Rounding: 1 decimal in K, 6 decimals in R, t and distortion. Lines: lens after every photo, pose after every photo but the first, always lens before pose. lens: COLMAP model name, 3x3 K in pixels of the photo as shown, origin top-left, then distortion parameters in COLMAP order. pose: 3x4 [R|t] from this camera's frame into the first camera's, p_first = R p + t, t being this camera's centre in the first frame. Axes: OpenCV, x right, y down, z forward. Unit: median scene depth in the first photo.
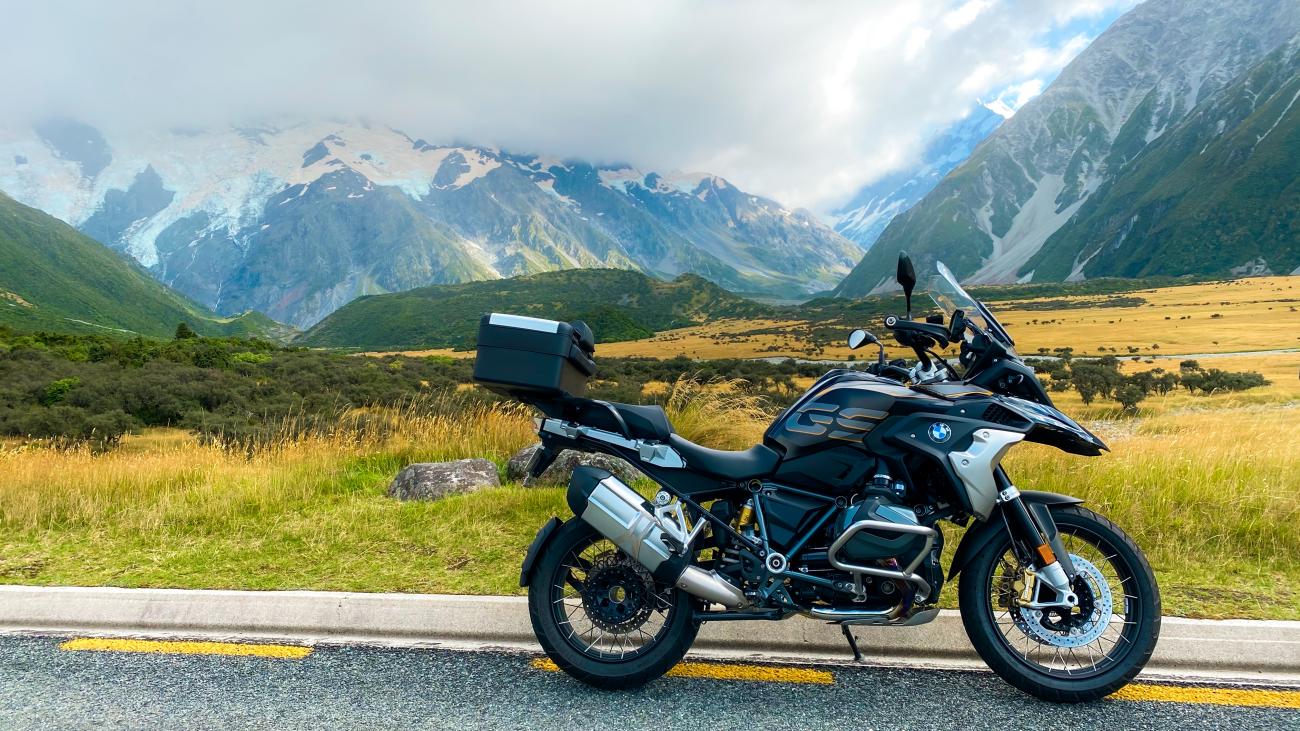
lens RADIAL K [[622.5, 0, 766.0], [0, 622.5, 348.1], [0, 0, 1]] dist [0.066161, -0.032379]
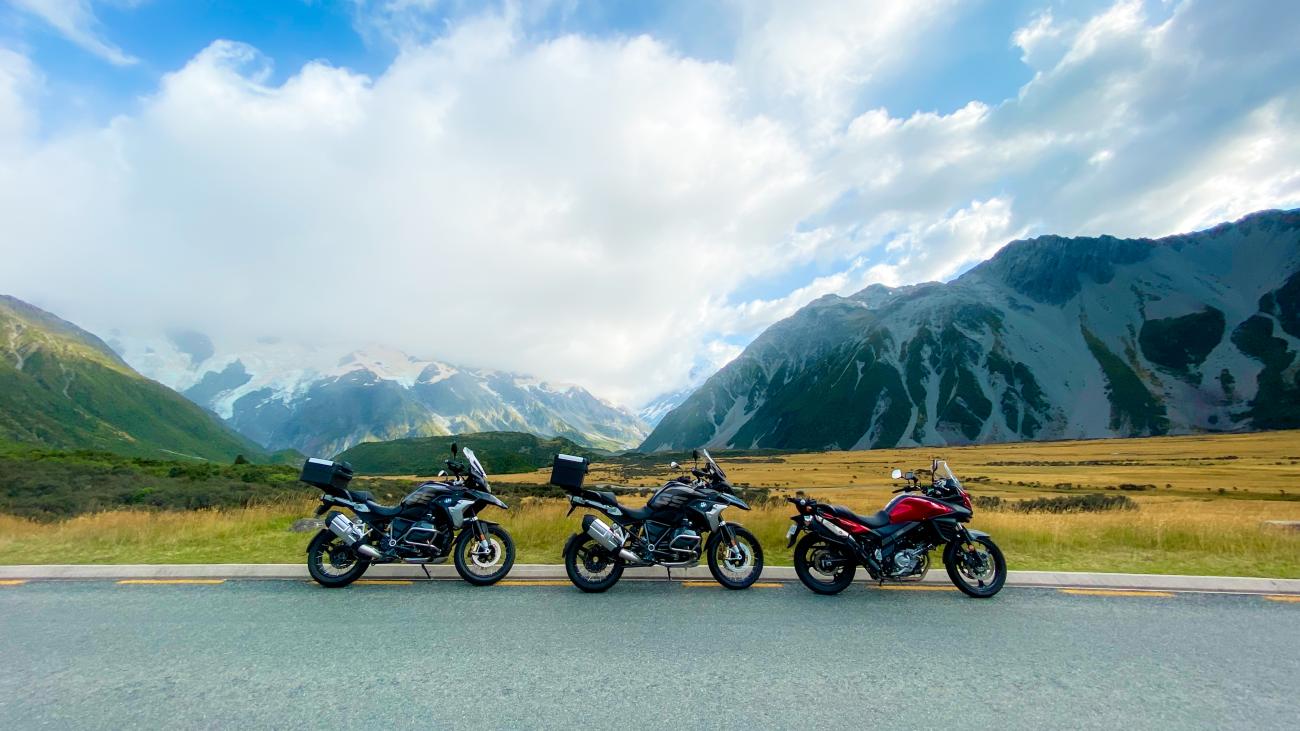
lens RADIAL K [[978.0, 0, 644.6], [0, 978.0, 368.9], [0, 0, 1]] dist [0.093785, -0.187992]
pose [[0.956746, 0.060290, 0.284607, -0.715640], [-0.022393, 0.990650, -0.134580, 0.064619], [-0.290060, 0.122386, 0.949151, -1.820135]]
